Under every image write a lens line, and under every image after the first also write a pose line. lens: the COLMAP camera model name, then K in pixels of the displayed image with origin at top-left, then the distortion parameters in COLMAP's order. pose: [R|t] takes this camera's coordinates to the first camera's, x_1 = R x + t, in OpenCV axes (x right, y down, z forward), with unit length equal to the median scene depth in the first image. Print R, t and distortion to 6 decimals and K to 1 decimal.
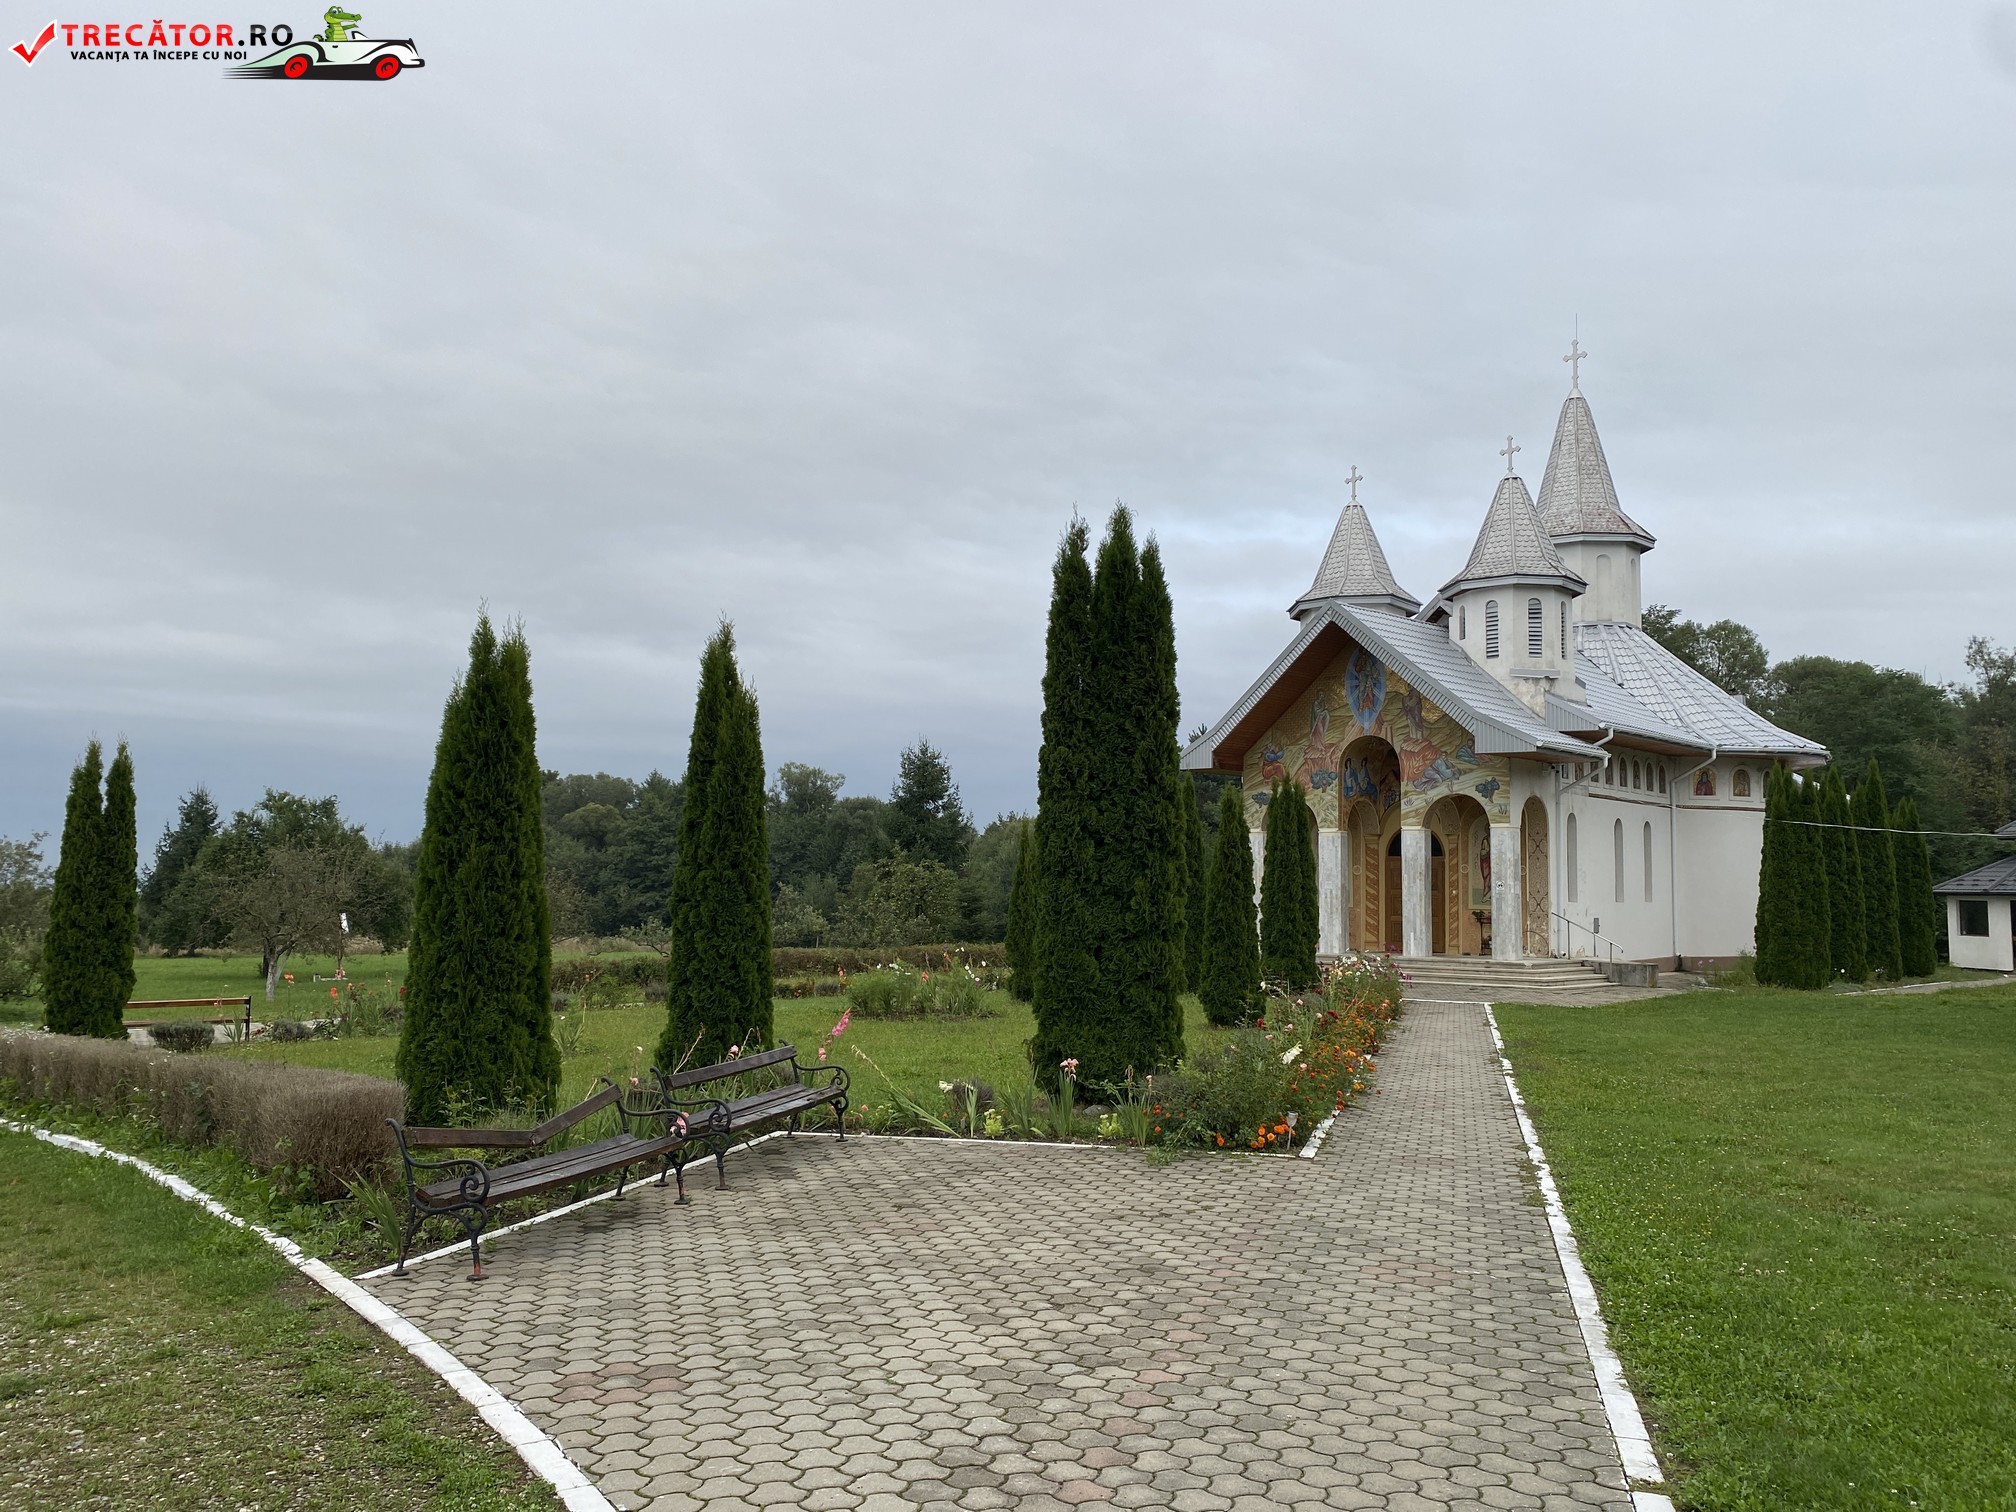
lens RADIAL K [[1546.4, 0, 1008.0], [0, 1546.4, 756.0], [0, 0, 1]] dist [0.105578, -0.215747]
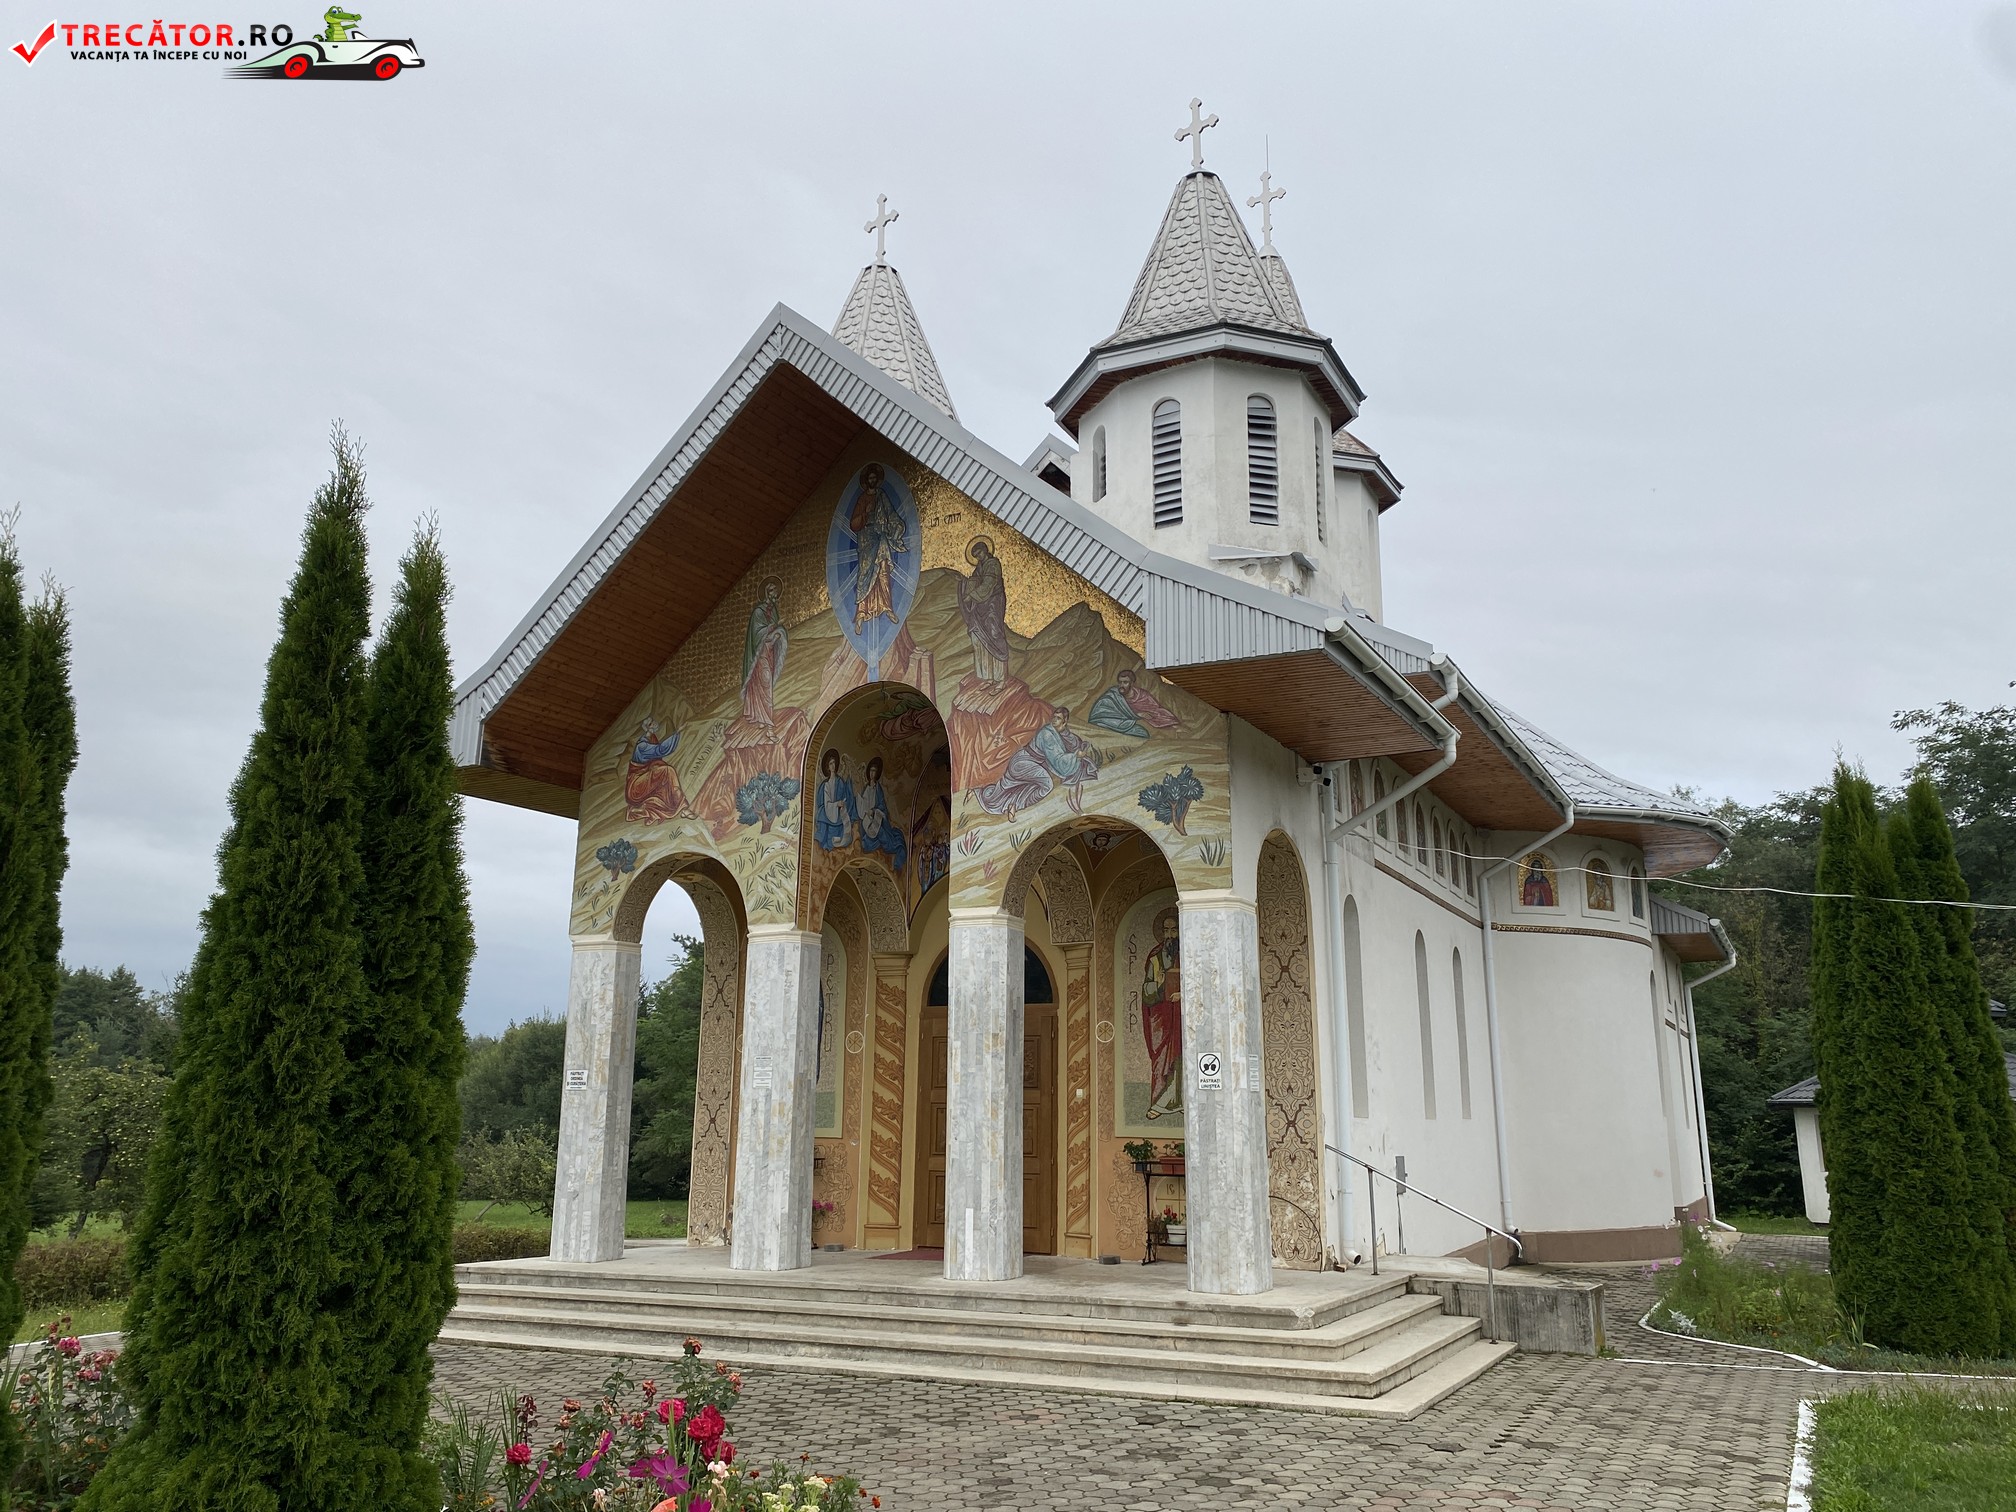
lens RADIAL K [[1524.7, 0, 1005.6], [0, 1524.7, 715.9], [0, 0, 1]] dist [0.106827, -0.203297]
pose [[0.970684, 0.054520, 0.234096, 0.176141], [-0.014173, 0.985223, -0.170686, 0.061412], [-0.239942, 0.162365, 0.957113, 0.632751]]
